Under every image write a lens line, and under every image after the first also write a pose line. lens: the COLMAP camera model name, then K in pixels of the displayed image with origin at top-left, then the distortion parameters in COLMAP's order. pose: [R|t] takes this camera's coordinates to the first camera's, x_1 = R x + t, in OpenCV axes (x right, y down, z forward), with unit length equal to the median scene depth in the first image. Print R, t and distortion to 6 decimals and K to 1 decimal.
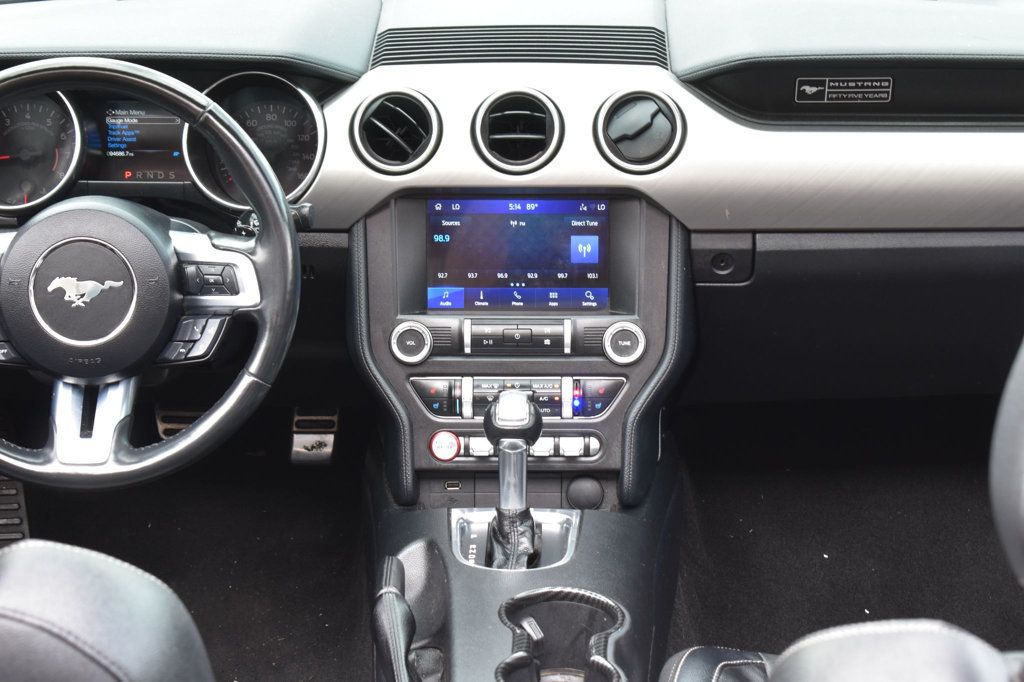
lens RADIAL K [[2306.4, 0, 511.6], [0, 2306.4, 337.6], [0, 0, 1]] dist [0.055521, 0.000000]
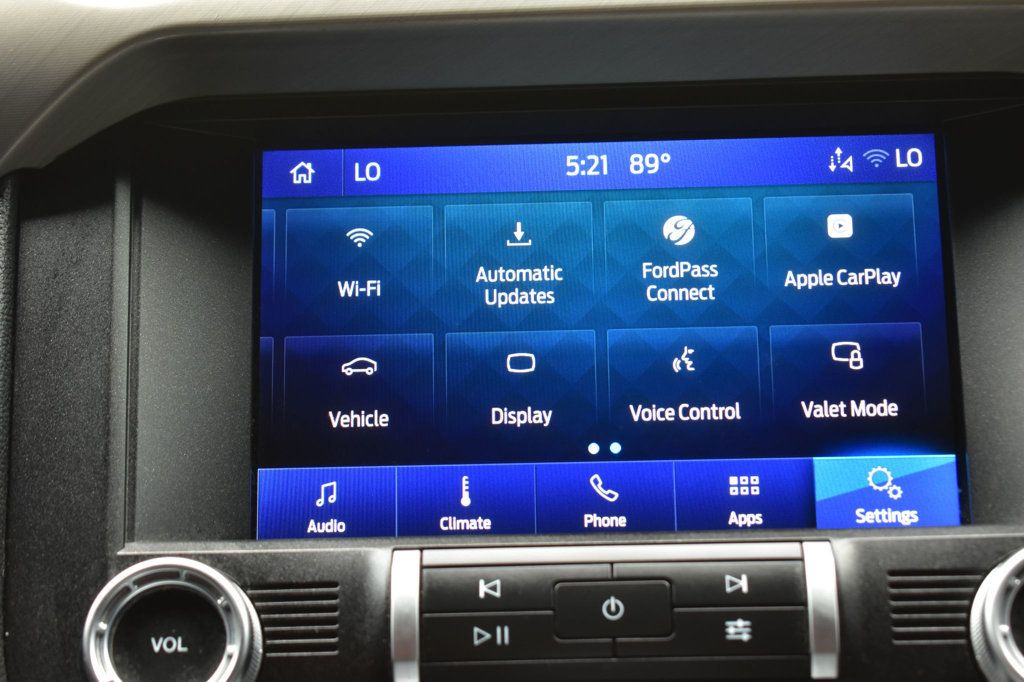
lens RADIAL K [[2271.1, 0, 507.7], [0, 2271.1, 343.6], [0, 0, 1]] dist [0.050314, 0.000000]
pose [[0.999813, -0.018211, -0.006478, -0.006390], [0.014729, 0.934825, -0.354803, 0.056794], [0.012517, 0.354641, 0.934919, 0.759325]]
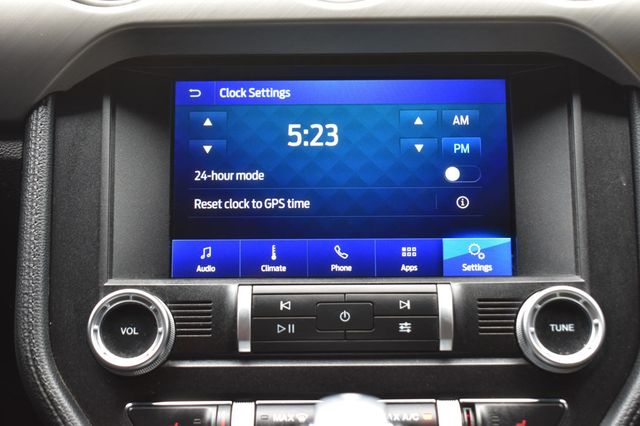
lens RADIAL K [[1077.9, 0, 321.7], [0, 1077.9, 212.1], [0, 0, 1]] dist [-0.018329, 0.000000]
pose [[0.999750, -0.003265, 0.022137, -0.007517], [0.009075, 0.963457, -0.267708, 0.039395], [-0.020453, 0.267842, 0.963246, 0.761241]]
